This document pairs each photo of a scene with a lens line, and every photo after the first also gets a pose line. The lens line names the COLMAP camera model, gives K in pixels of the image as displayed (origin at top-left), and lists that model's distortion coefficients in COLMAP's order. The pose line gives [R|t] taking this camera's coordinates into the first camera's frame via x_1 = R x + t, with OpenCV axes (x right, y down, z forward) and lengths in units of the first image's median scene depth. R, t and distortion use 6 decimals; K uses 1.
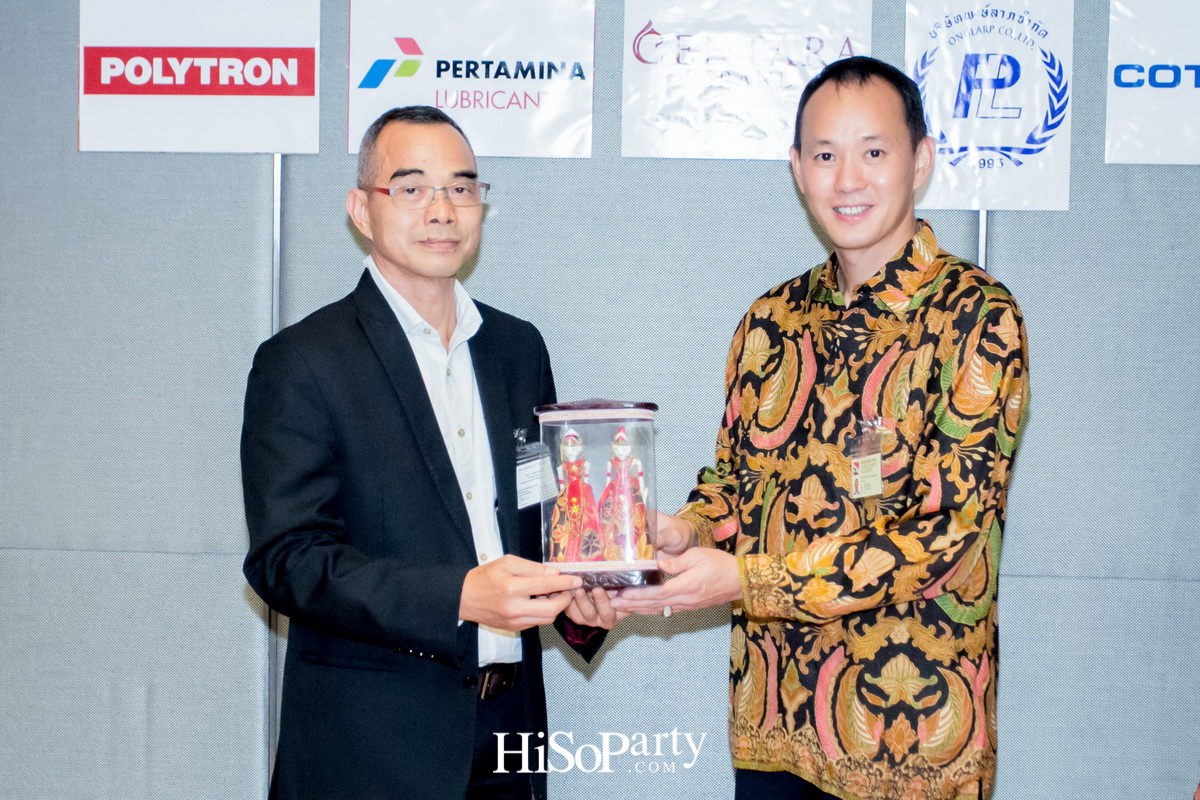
lens RADIAL K [[2371.9, 0, 598.0], [0, 2371.9, 398.6], [0, 0, 1]] dist [0.037527, 0.000000]
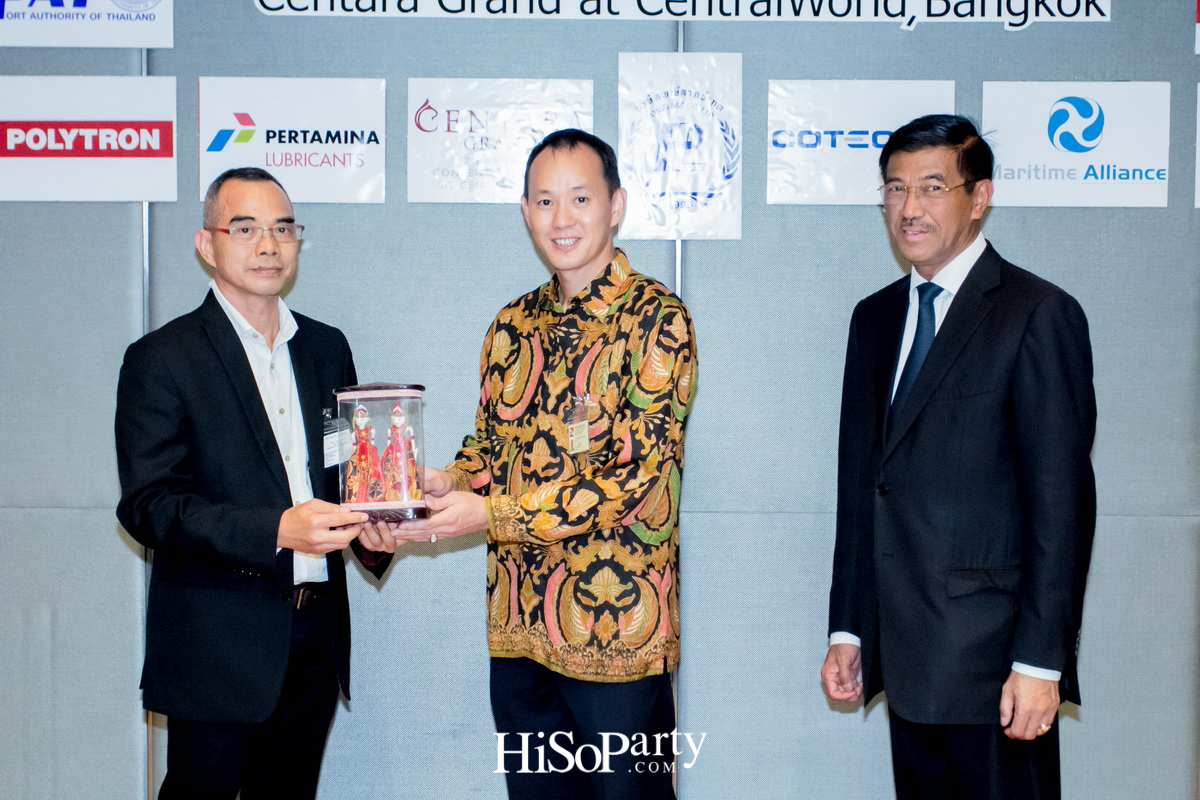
lens RADIAL K [[2371.9, 0, 601.6], [0, 2371.9, 406.8], [0, 0, 1]] dist [0.037527, 0.000000]
pose [[0.999189, -0.013871, 0.037801, 0.074076], [0.014162, 0.999872, -0.007444, 0.025344], [-0.037693, 0.007974, 0.999258, -0.355992]]
